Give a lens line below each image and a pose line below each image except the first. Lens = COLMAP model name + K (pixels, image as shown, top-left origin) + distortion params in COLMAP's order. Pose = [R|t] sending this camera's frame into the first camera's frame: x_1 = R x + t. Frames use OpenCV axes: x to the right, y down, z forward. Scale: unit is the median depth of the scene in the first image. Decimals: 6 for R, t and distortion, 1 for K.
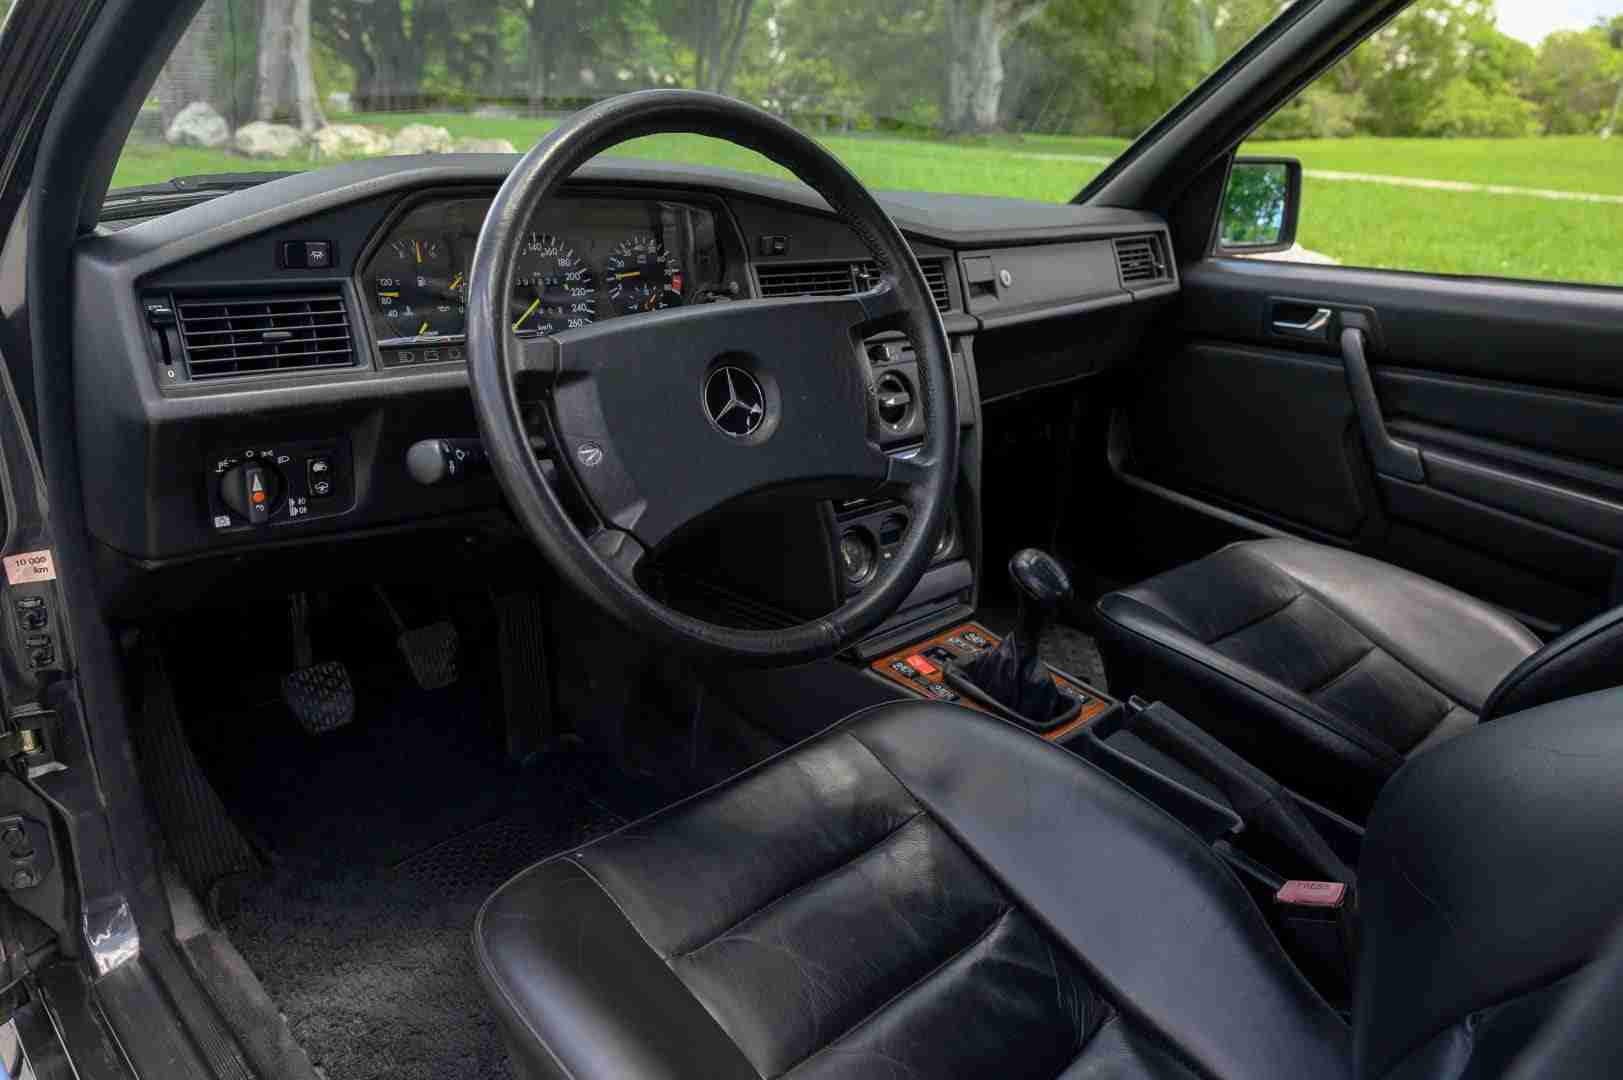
lens RADIAL K [[1119.9, 0, 814.9], [0, 1119.9, 539.2], [0, 0, 1]] dist [0.017250, 0.003063]
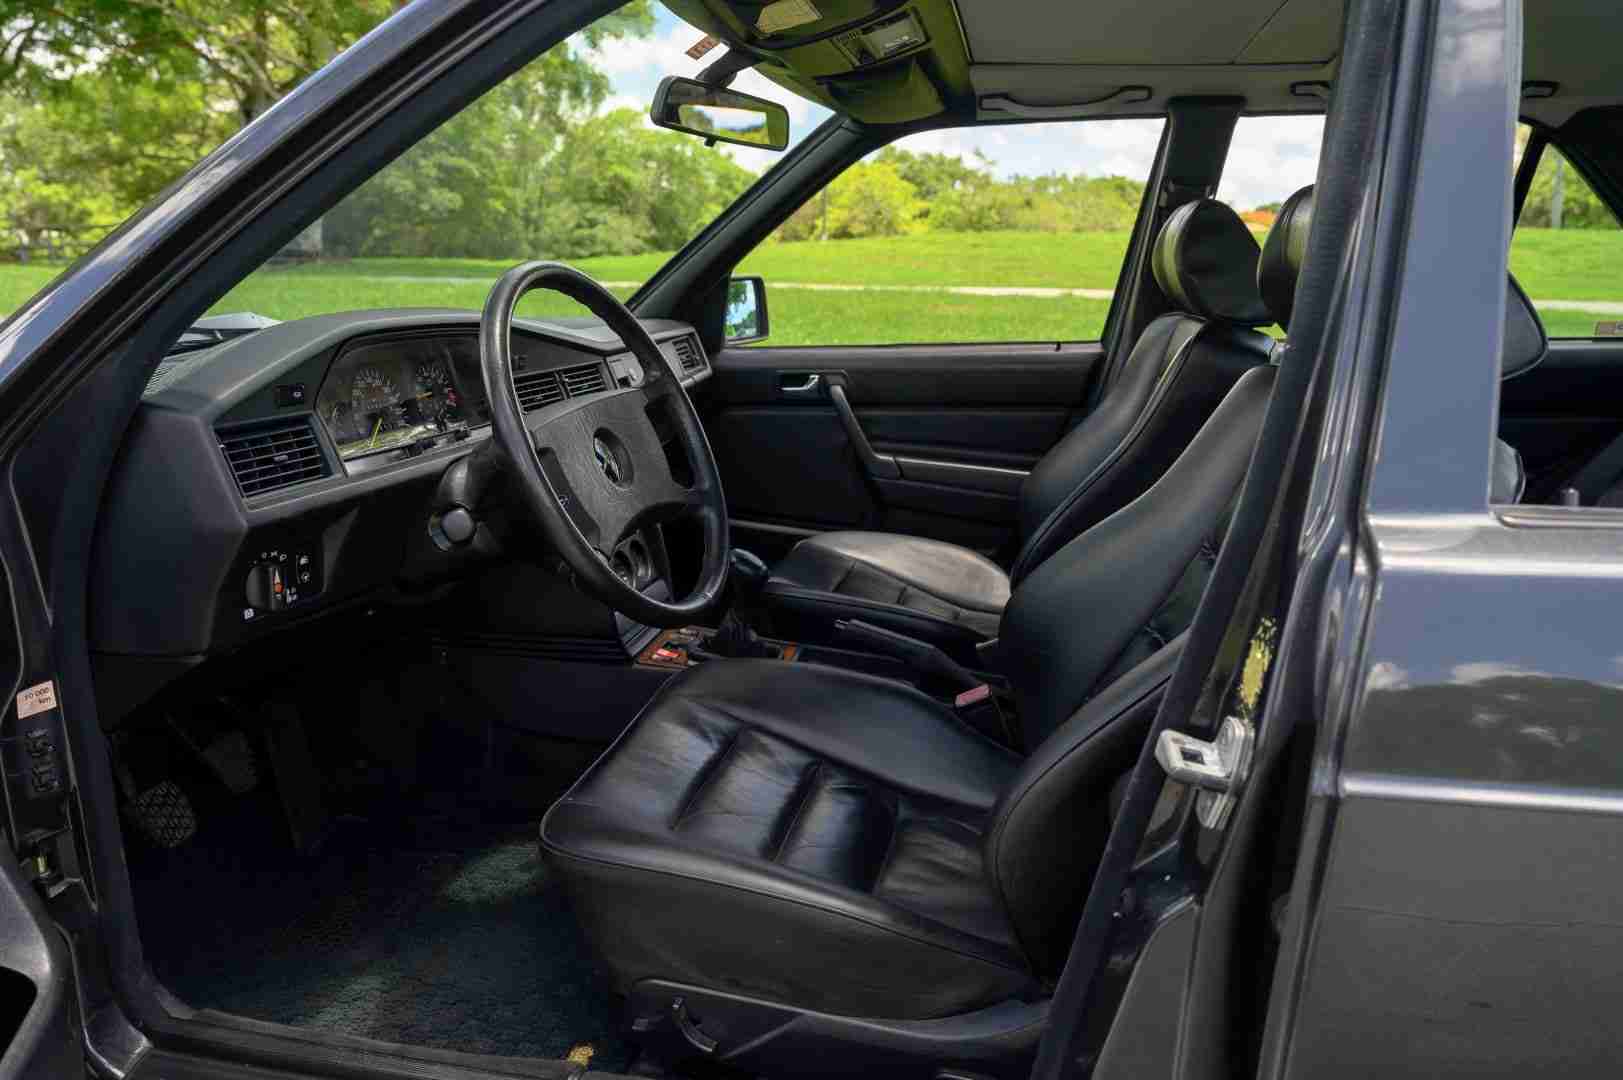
lens RADIAL K [[1119.9, 0, 805.4], [0, 1119.9, 533.1], [0, 0, 1]] dist [0.017250, 0.003063]
pose [[0.831070, -0.174022, 0.528241, -0.425218], [0.225630, 0.973611, -0.034235, 0.050642], [-0.508344, 0.147639, 0.848404, -0.239097]]
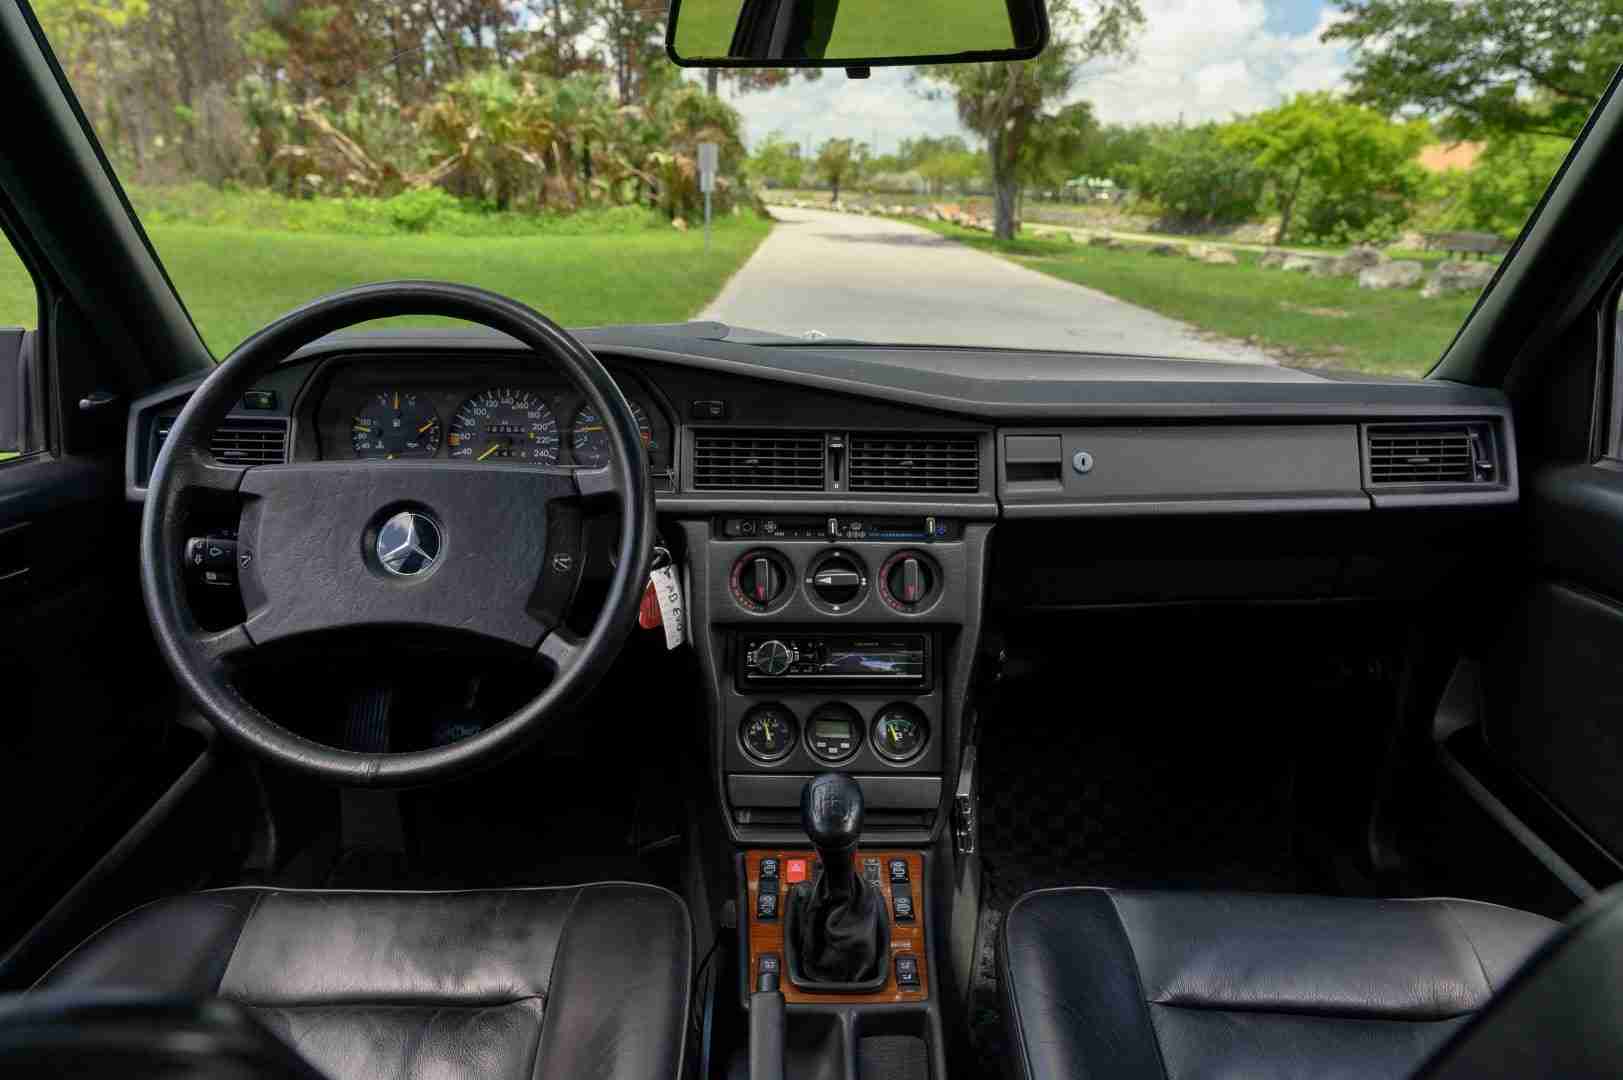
lens RADIAL K [[1119.9, 0, 811.9], [0, 1119.9, 548.6], [0, 0, 1]] dist [0.017250, 0.003063]
pose [[0.723320, 0.138877, -0.676404, 0.615308], [-0.210402, 0.977312, -0.024337, -0.111175], [0.657677, 0.159920, 0.736129, 0.275163]]
